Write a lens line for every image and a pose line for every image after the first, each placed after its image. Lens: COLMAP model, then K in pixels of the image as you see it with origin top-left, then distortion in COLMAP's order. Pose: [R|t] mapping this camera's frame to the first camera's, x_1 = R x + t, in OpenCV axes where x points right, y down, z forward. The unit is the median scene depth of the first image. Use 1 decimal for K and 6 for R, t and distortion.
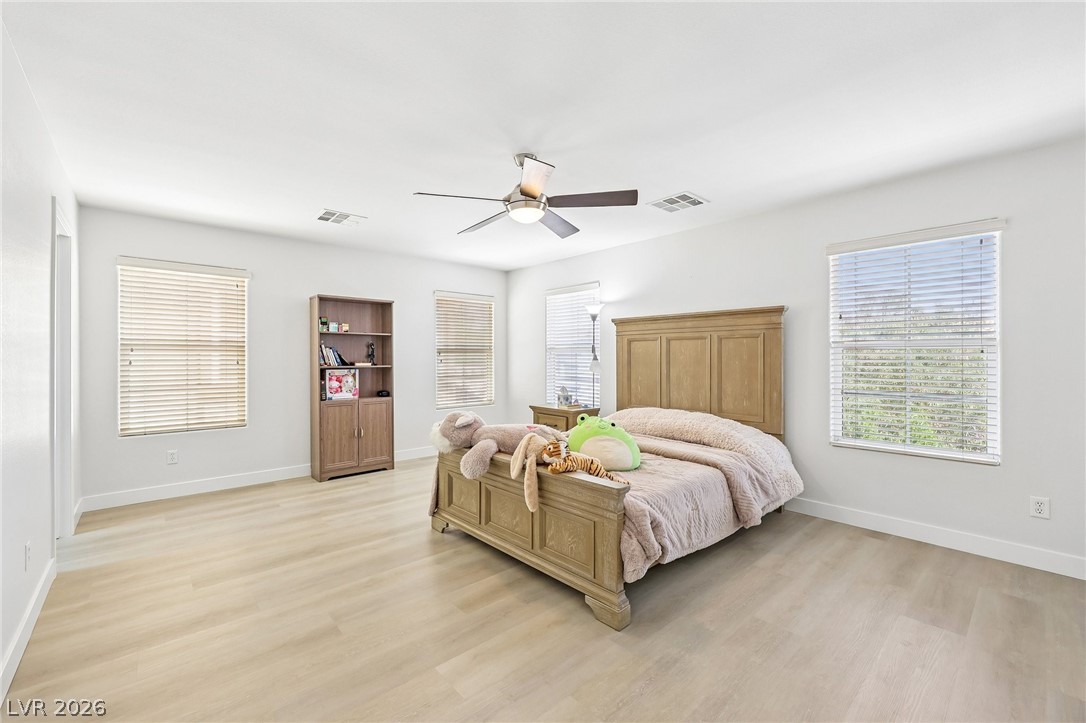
lens RADIAL K [[448.7, 0, 539.4], [0, 448.7, 356.3], [0, 0, 1]] dist [-0.002615, -0.000746]
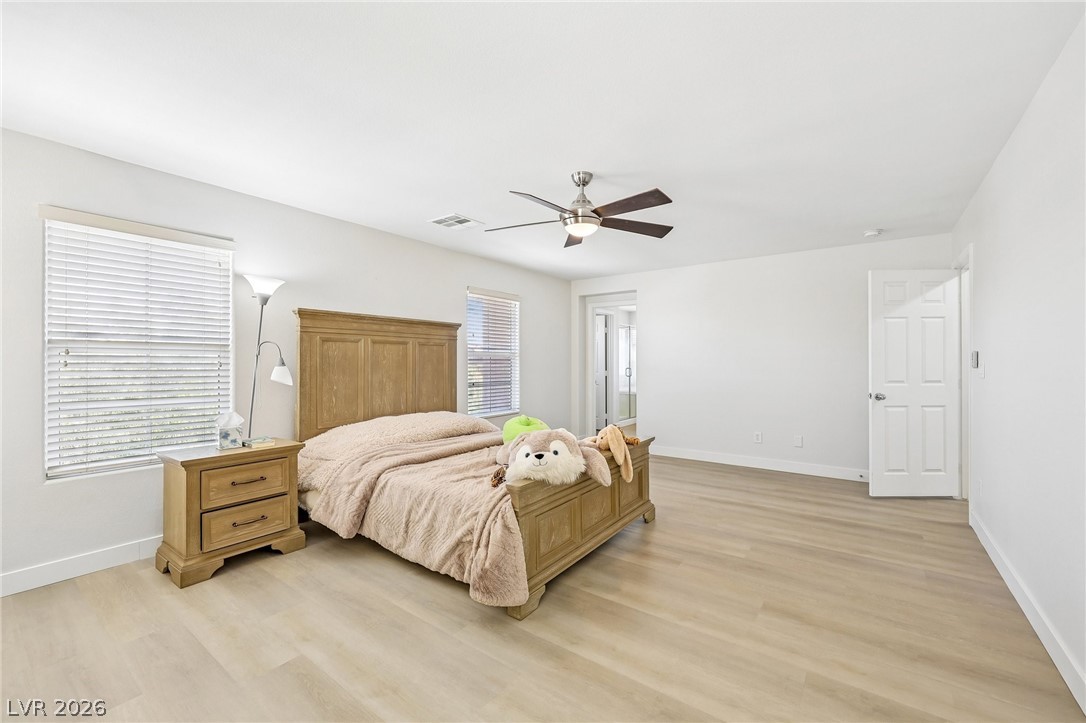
lens RADIAL K [[448.7, 0, 545.9], [0, 448.7, 363.7], [0, 0, 1]] dist [-0.002615, -0.000746]
pose [[-0.218771, -0.002459, 0.975773, -0.757542], [-0.000730, 0.999997, 0.002356, 0.004299], [-0.975776, -0.000197, -0.218772, 0.947445]]
